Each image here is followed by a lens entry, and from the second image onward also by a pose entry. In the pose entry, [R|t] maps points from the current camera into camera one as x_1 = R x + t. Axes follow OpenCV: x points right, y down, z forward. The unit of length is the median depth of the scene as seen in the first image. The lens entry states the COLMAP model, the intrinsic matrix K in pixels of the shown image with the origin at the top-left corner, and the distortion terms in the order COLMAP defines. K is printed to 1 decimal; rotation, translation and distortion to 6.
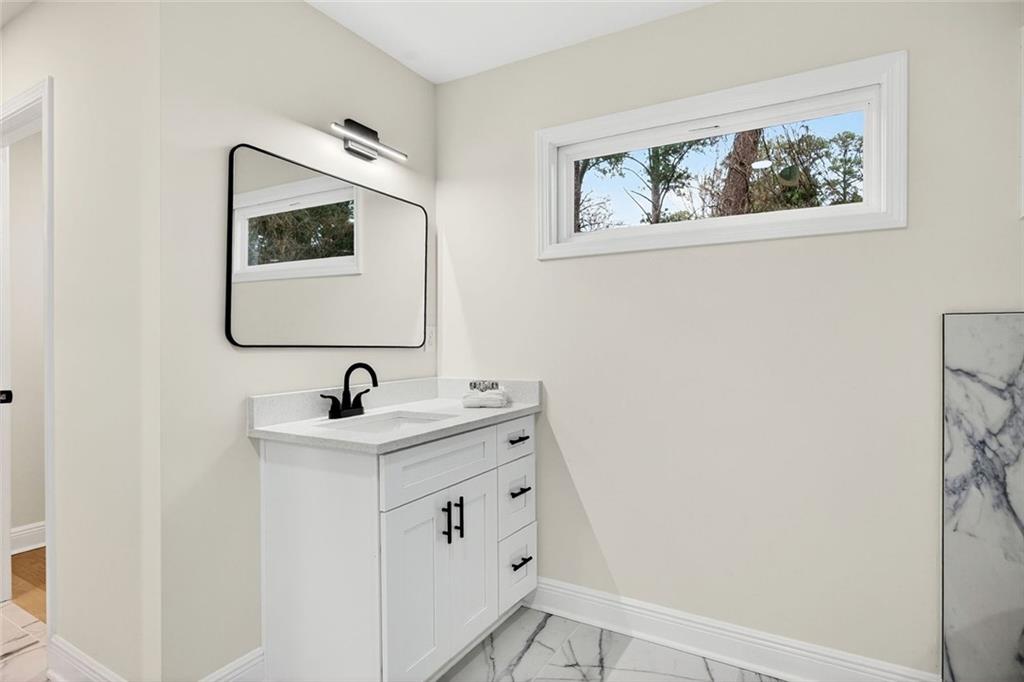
lens RADIAL K [[529.9, 0, 490.0], [0, 529.9, 341.1], [0, 0, 1]] dist [-0.016966, -0.000014]
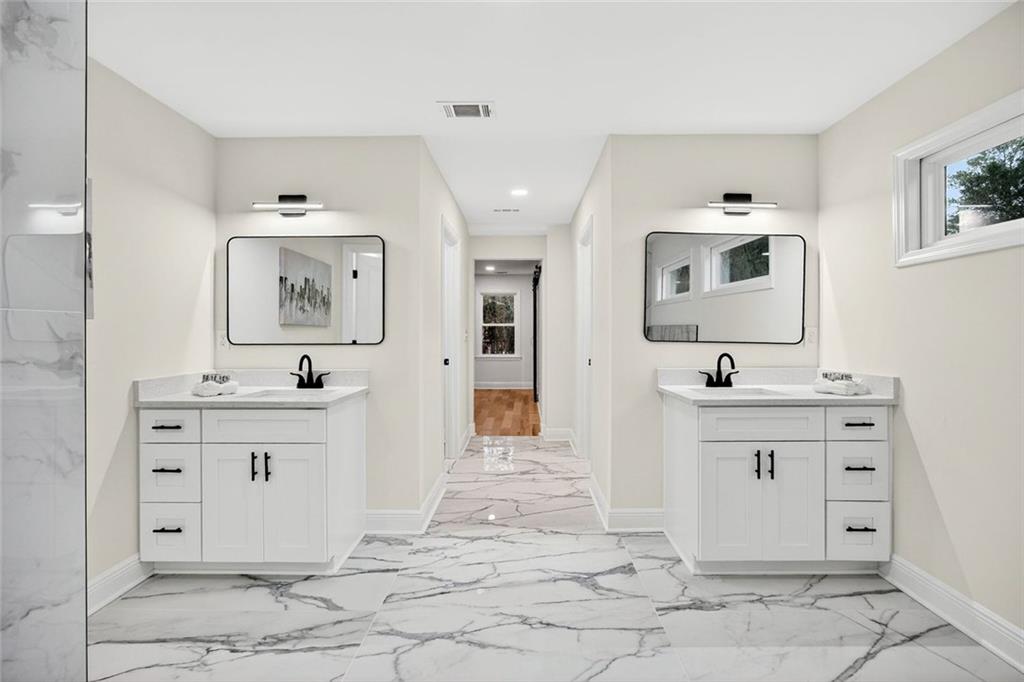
lens RADIAL K [[392.0, 0, 512.9], [0, 392.0, 335.0], [0, 0, 1]] dist [-0.000733, 0.000000]
pose [[0.507797, 0.003715, -0.861469, 0.399931], [-0.004173, 0.999990, 0.001852, -0.010972], [0.861466, 0.002654, 0.507808, -0.107374]]
